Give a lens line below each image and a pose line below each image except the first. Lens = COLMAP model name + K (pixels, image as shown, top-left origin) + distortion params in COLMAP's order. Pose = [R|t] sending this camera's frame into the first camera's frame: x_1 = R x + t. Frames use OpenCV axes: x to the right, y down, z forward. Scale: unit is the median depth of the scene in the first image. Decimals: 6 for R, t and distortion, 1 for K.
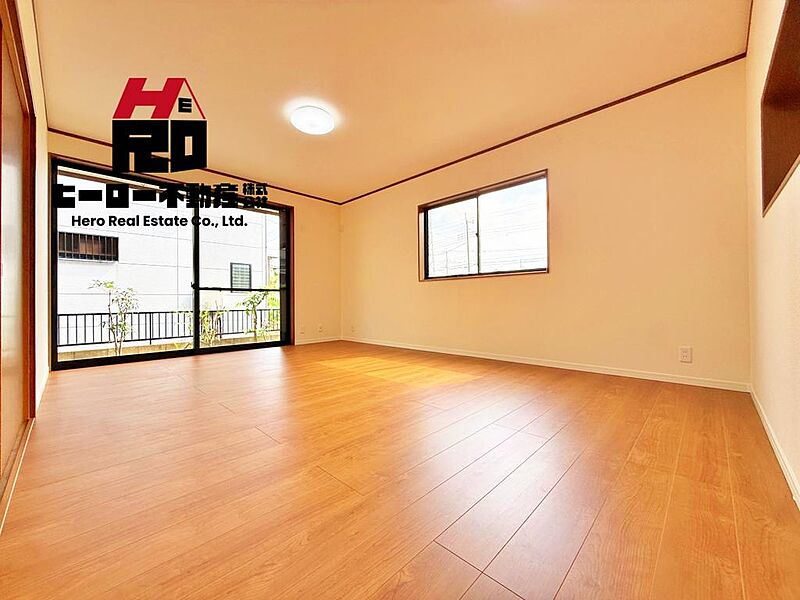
lens RADIAL K [[320.0, 0, 397.1], [0, 320.0, 299.2], [0, 0, 1]] dist [0.002558, 0.000360]
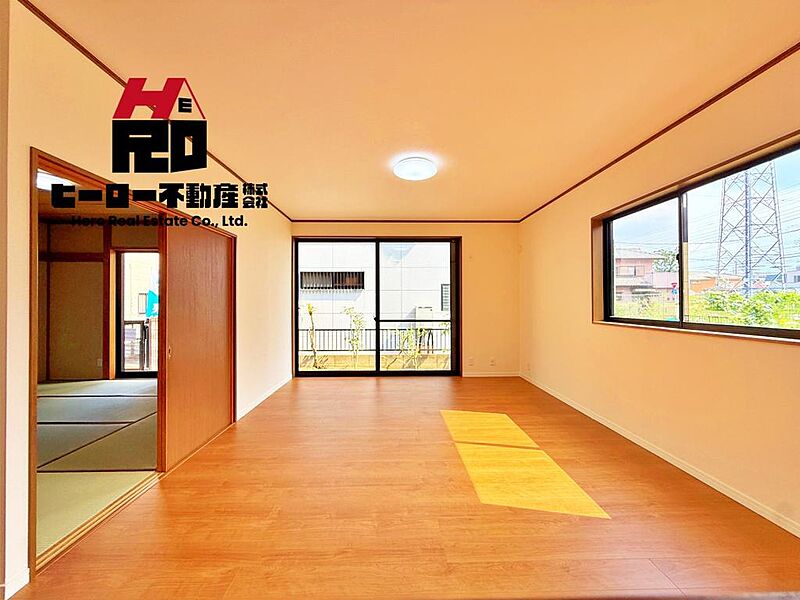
lens RADIAL K [[320.7, 0, 398.5], [0, 320.7, 299.6], [0, 0, 1]] dist [-0.000677, 0.000283]
pose [[0.716334, 0.002208, -0.697754, 0.255803], [0.000426, 0.999993, 0.003601, -0.110897], [0.697757, -0.002877, 0.716329, 0.178162]]
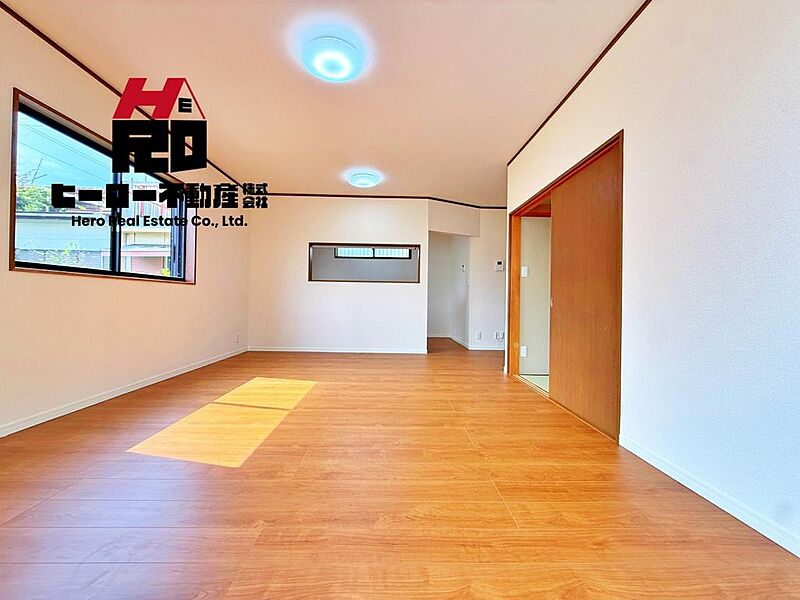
lens RADIAL K [[320.7, 0, 398.5], [0, 320.7, 299.6], [0, 0, 1]] dist [-0.000677, 0.000283]
pose [[-0.713289, -0.000420, 0.700870, -0.576423], [-0.014467, 0.999796, -0.014123, -0.018960], [-0.700721, -0.020213, -0.713149, 0.932850]]
